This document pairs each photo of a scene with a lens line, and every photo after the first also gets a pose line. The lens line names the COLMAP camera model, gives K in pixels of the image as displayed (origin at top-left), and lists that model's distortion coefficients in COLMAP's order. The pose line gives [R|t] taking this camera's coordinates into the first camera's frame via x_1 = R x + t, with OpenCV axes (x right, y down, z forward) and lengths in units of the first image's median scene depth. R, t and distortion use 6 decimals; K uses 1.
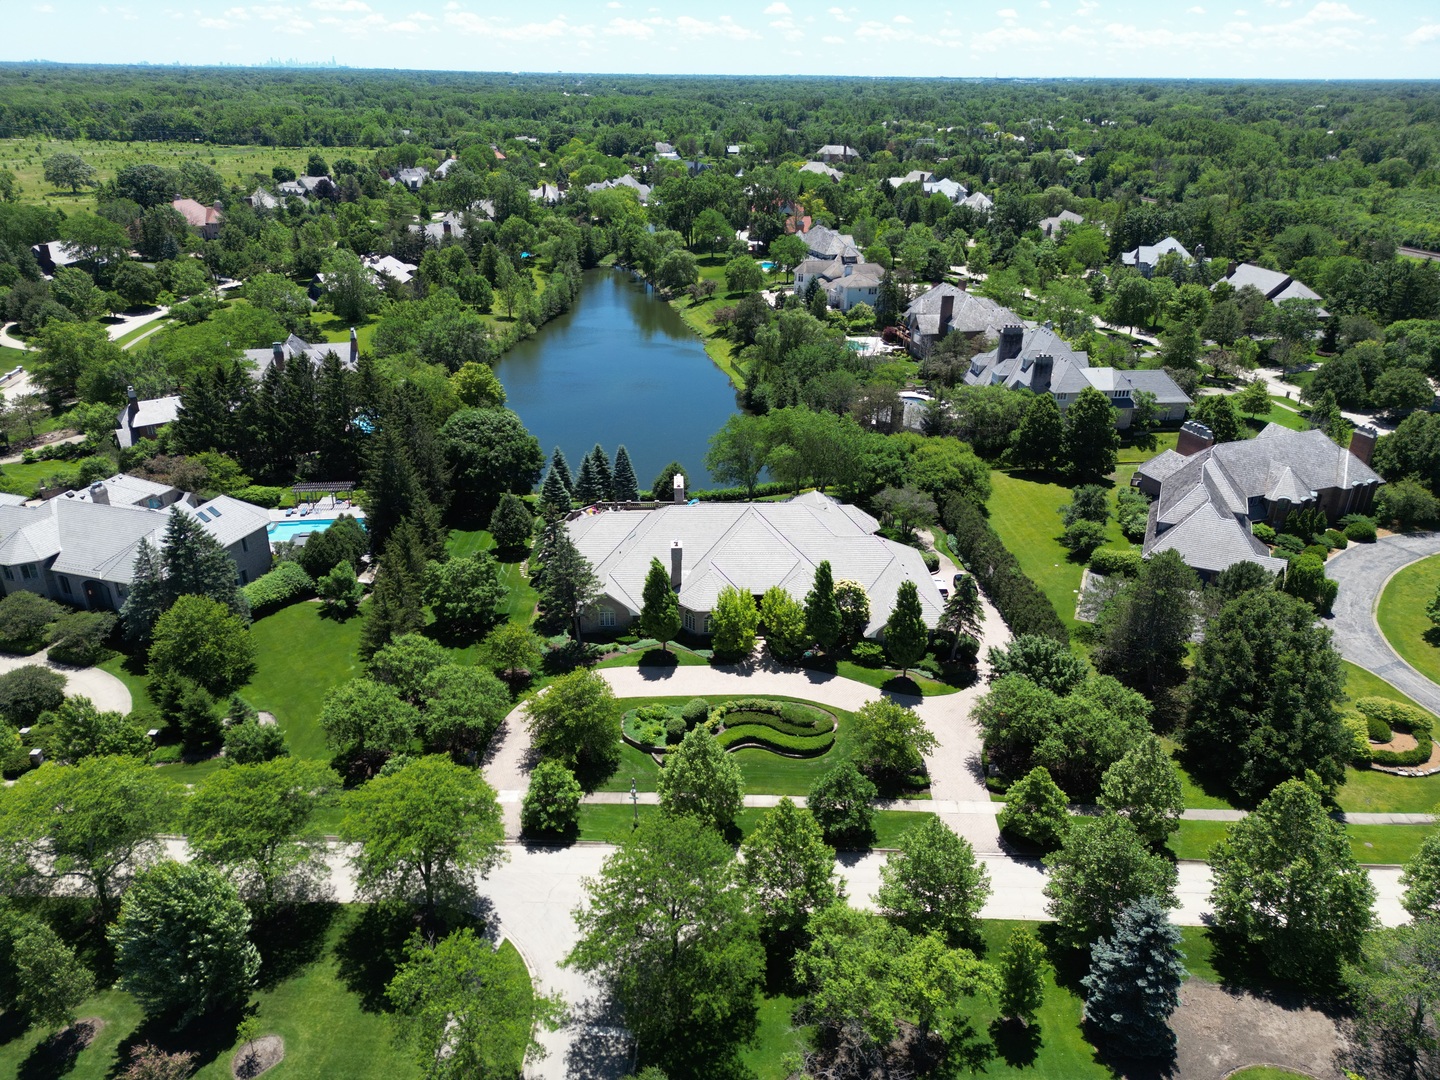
lens RADIAL K [[1006.4, 0, 720.0], [0, 1006.4, 540.0], [0, 0, 1]] dist [0.087497, -0.100406]
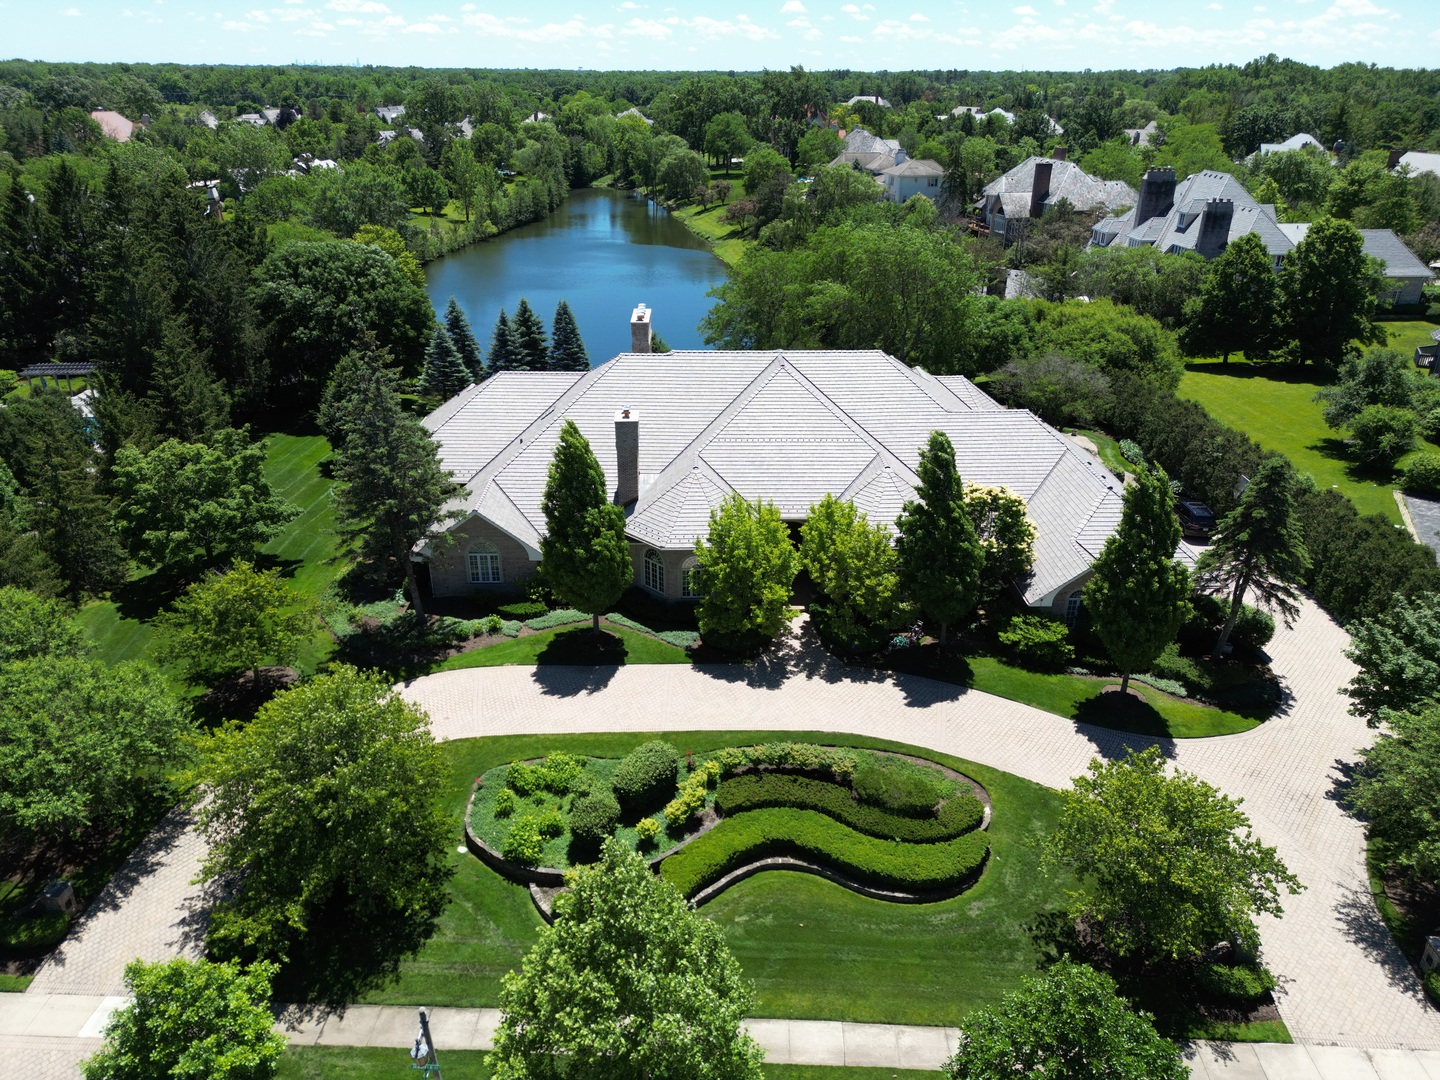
lens RADIAL K [[1006.4, 0, 720.0], [0, 1006.4, 540.0], [0, 0, 1]] dist [0.087497, -0.100406]
pose [[0.999802, 0.003922, -0.019520, 0.012078], [-0.003931, 0.999992, -0.000436, 0.066556], [0.019518, 0.000512, 0.999809, 0.528248]]
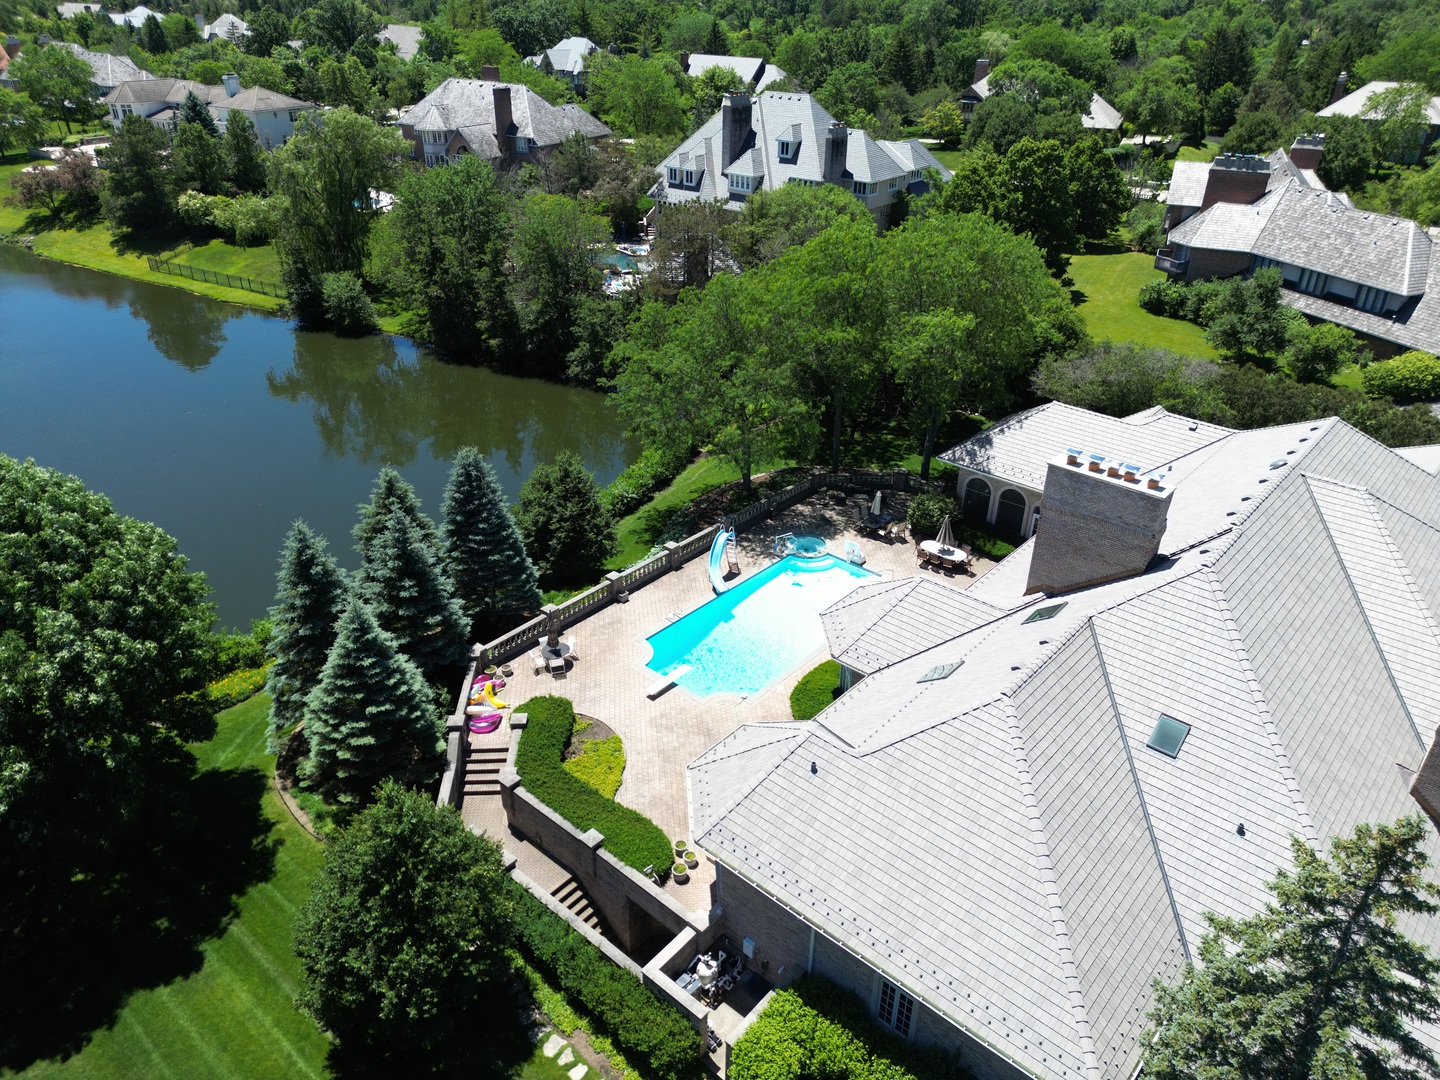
lens RADIAL K [[1007.6, 0, 720.0], [0, 1007.6, 540.0], [0, 0, 1]] dist [0.027236, 0.000366]
pose [[0.689454, -0.350395, 0.633938, -0.331842], [0.292141, 0.935382, 0.199286, -0.143350], [-0.662802, 0.047801, 0.747267, 0.965141]]
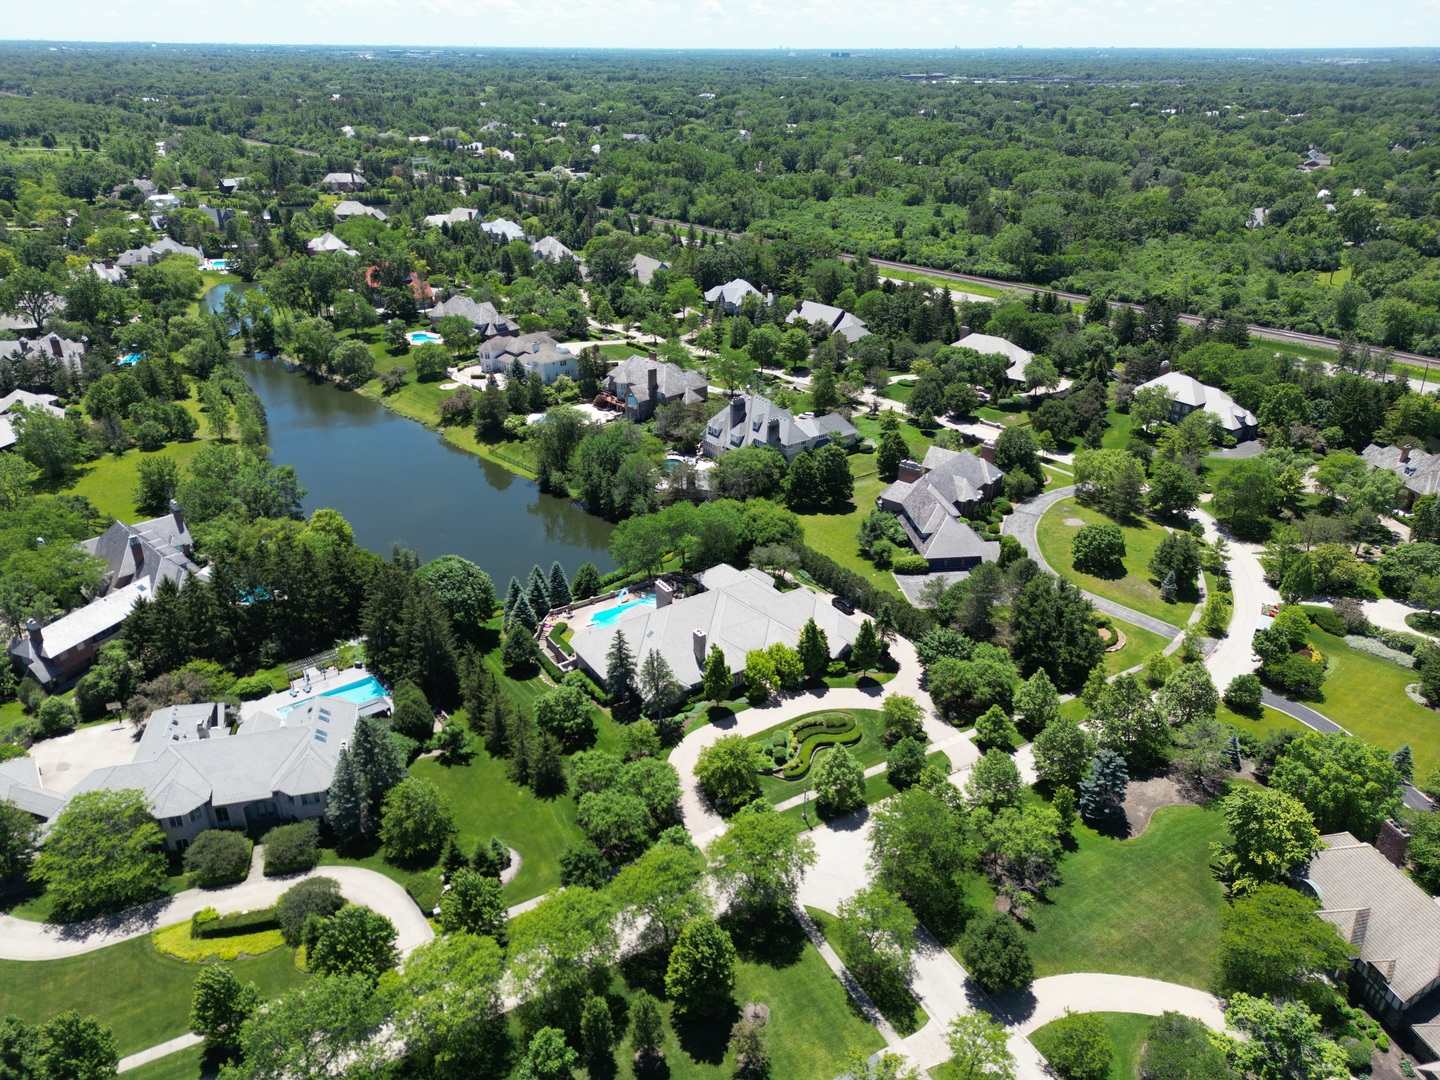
lens RADIAL K [[1006.4, 0, 720.0], [0, 1006.4, 540.0], [0, 0, 1]] dist [0.087497, -0.100406]
pose [[0.859129, -0.229420, 0.457453, -0.656604], [0.216992, 0.972859, 0.080378, -0.237319], [-0.463477, 0.030208, 0.885594, -0.281091]]
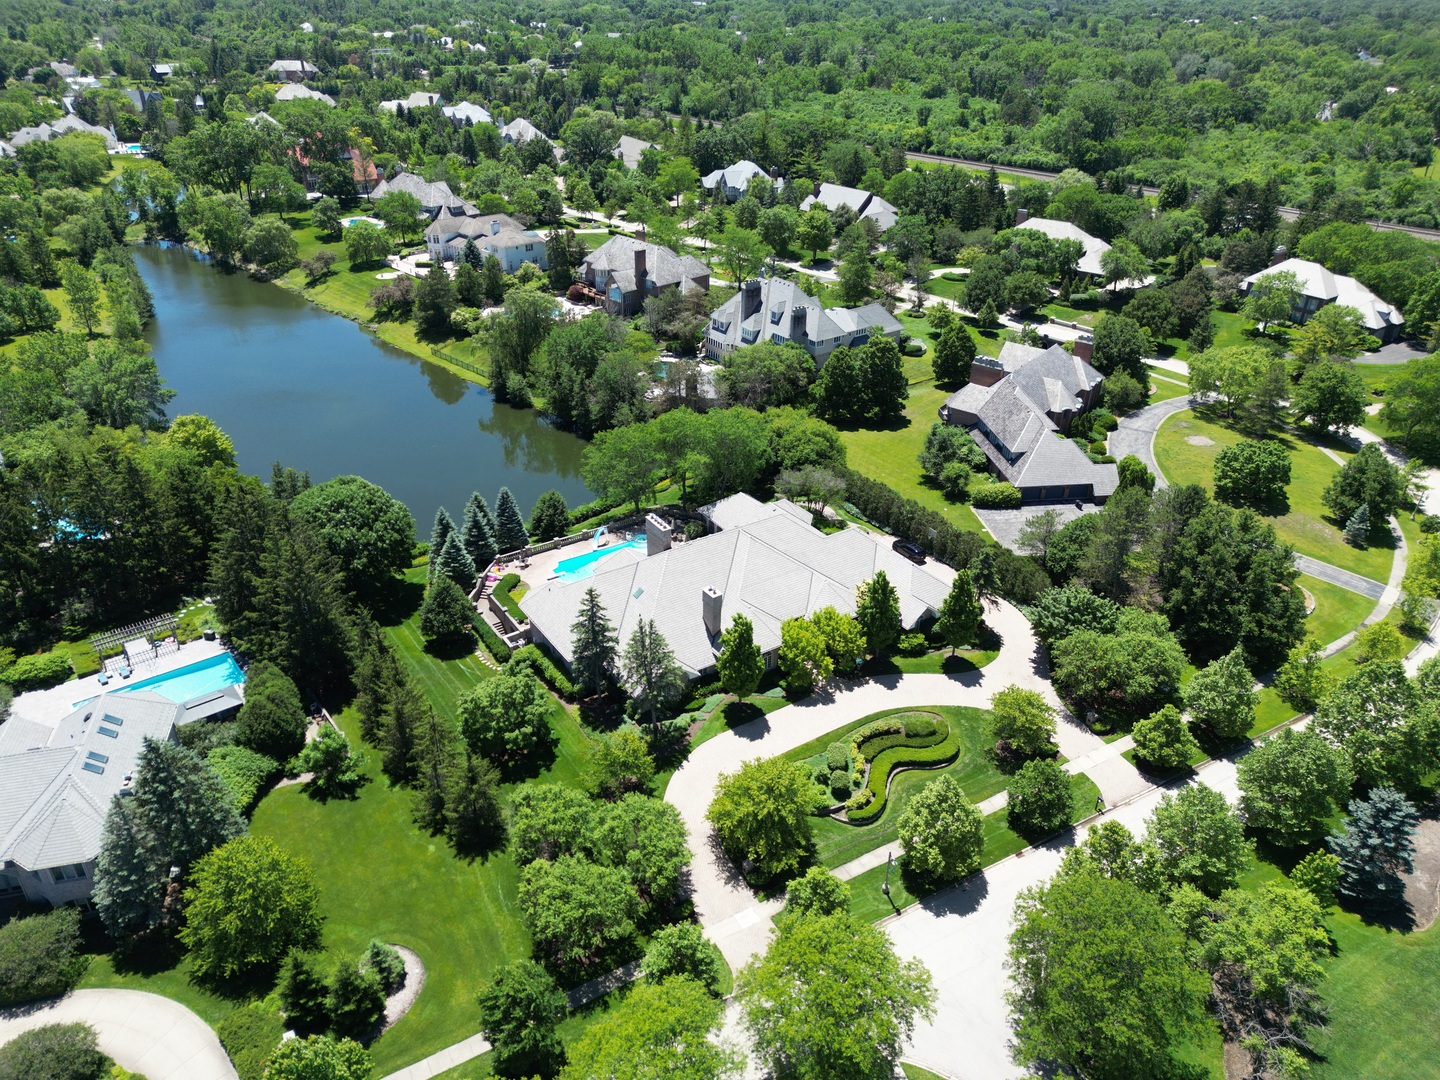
lens RADIAL K [[1006.4, 0, 720.0], [0, 1006.4, 540.0], [0, 0, 1]] dist [0.087497, -0.100406]
pose [[0.854466, -0.252064, 0.454260, -0.467900], [0.211334, 0.967437, 0.139298, -0.178373], [-0.474580, -0.023024, 0.879911, 0.172051]]
